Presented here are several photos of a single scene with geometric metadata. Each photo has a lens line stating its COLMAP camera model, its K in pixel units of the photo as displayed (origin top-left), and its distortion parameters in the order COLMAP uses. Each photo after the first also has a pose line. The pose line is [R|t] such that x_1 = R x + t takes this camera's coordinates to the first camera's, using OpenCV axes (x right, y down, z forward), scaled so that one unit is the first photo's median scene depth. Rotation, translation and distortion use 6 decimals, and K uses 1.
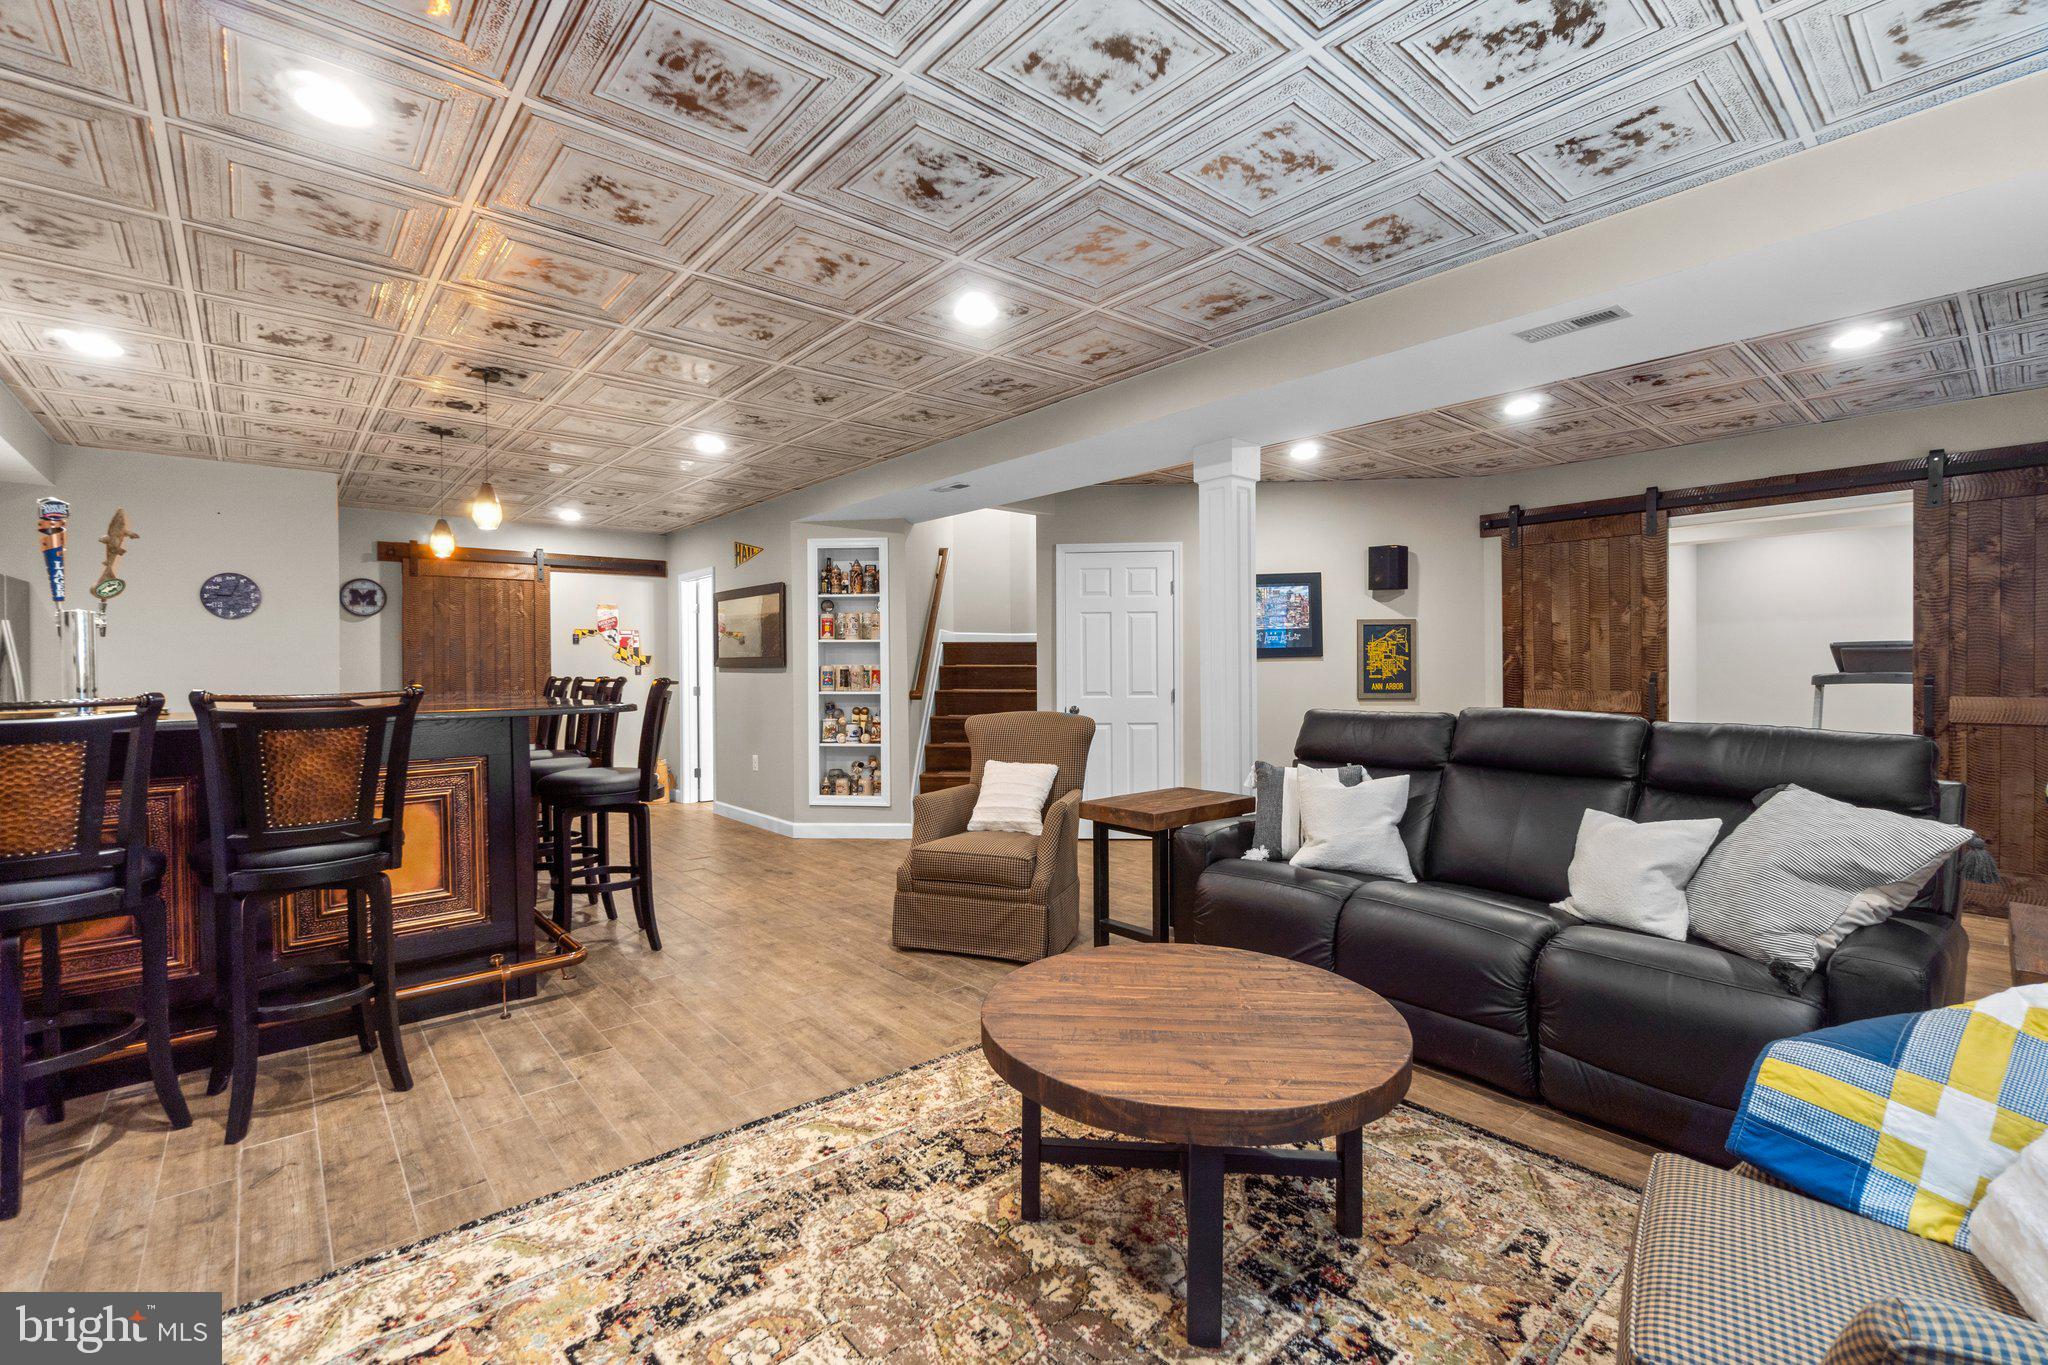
lens RADIAL K [[886.8, 0, 989.9], [0, 886.8, 665.6], [0, 0, 1]] dist [-0.003676, 0.000397]
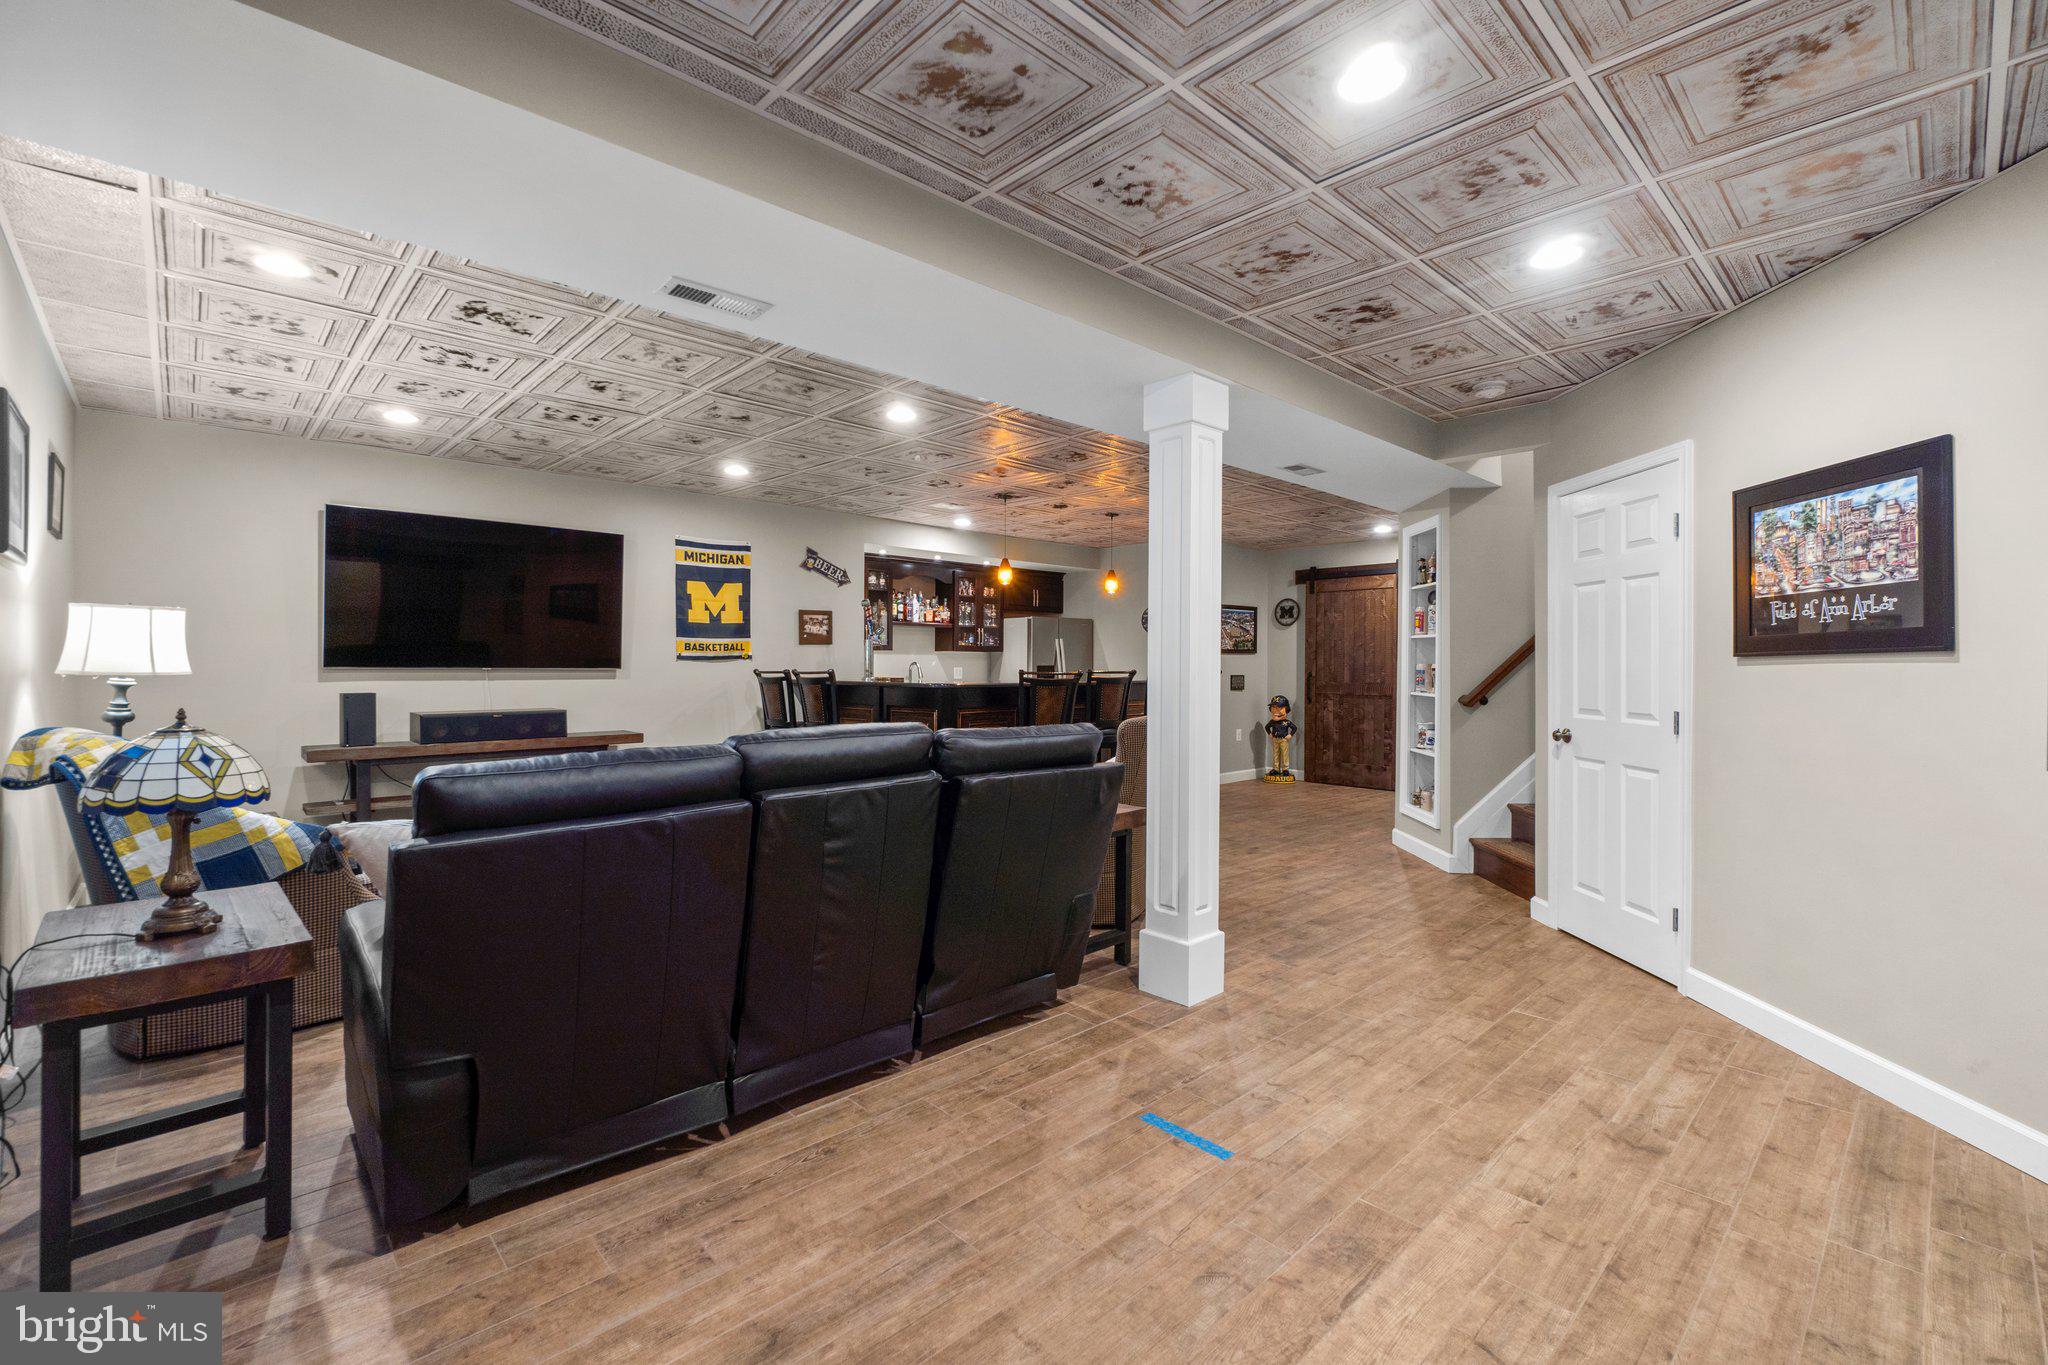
lens RADIAL K [[886.8, 0, 1016.0], [0, 886.8, 671.9], [0, 0, 1]] dist [-0.003676, 0.000397]
pose [[0.048727, 0.017191, -0.998664, 1.406509], [-0.005415, 0.999842, 0.016947, -0.012432], [0.998797, 0.004582, 0.048812, 1.115417]]
